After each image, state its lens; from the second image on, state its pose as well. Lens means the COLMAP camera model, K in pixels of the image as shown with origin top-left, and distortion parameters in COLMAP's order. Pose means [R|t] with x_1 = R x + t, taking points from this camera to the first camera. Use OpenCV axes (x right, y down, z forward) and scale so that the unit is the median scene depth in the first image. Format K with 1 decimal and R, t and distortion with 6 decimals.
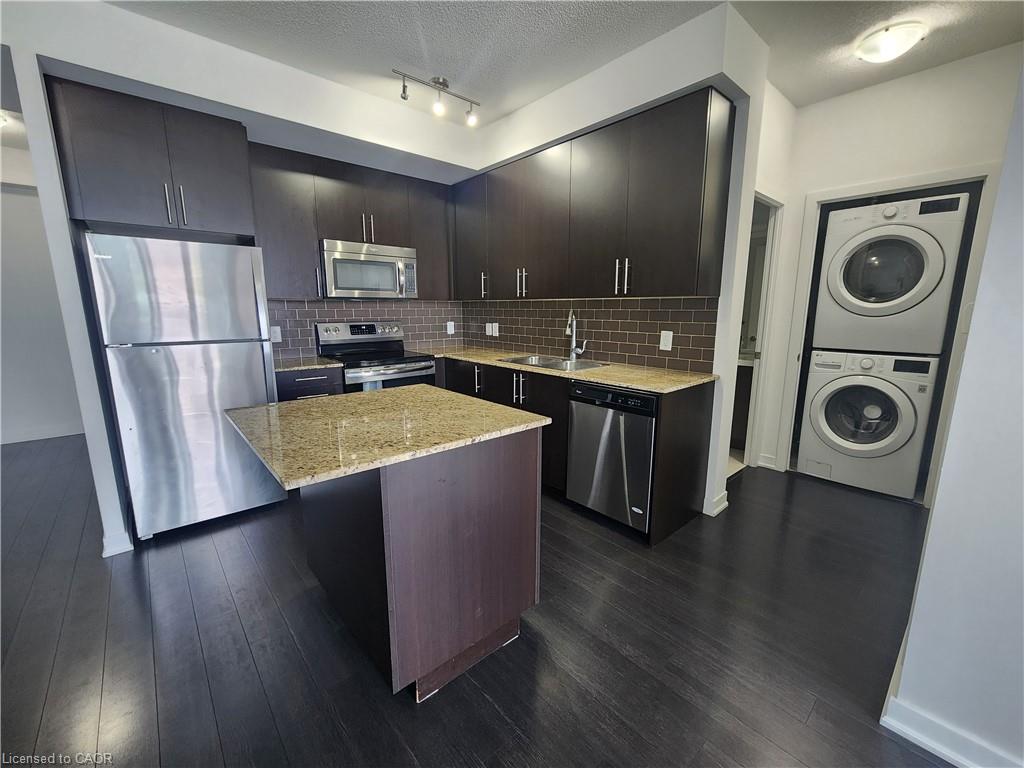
lens RADIAL K [[423.3, 0, 517.9], [0, 423.3, 386.7], [0, 0, 1]] dist [-0.000629, -0.000096]
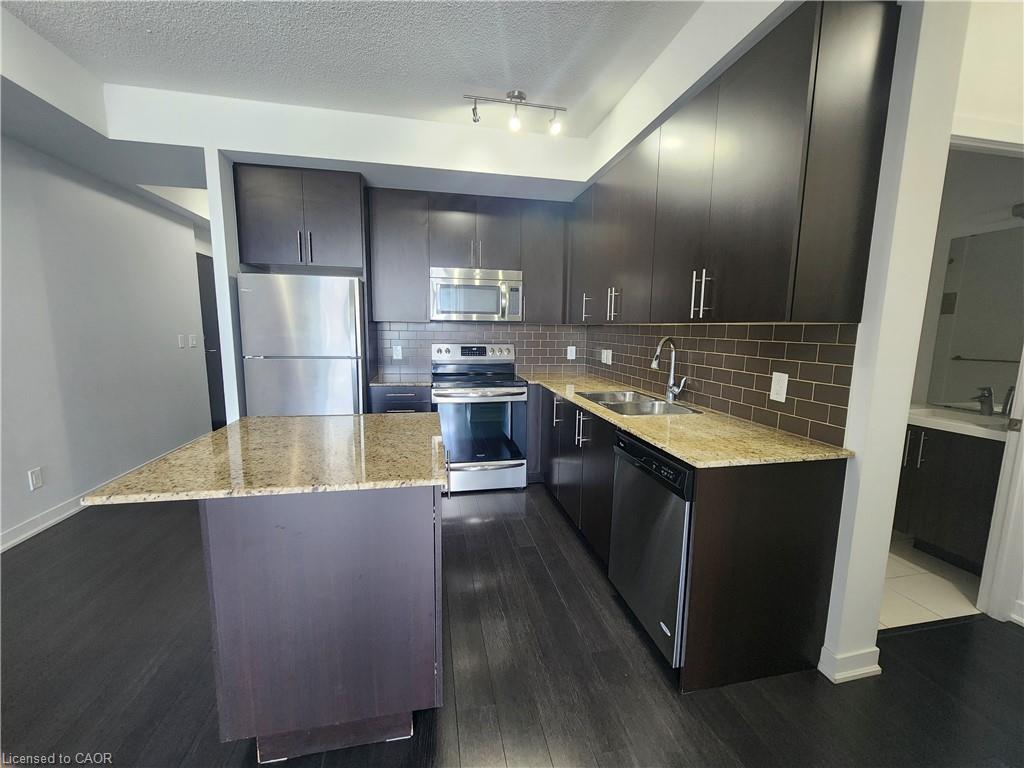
lens RADIAL K [[423.3, 0, 517.9], [0, 423.3, 386.7], [0, 0, 1]] dist [-0.000629, -0.000096]
pose [[0.865637, 0.081138, -0.494054, 0.285123], [-0.105222, 0.994225, -0.021080, -0.045418], [0.489490, 0.070233, 0.869176, 0.189654]]
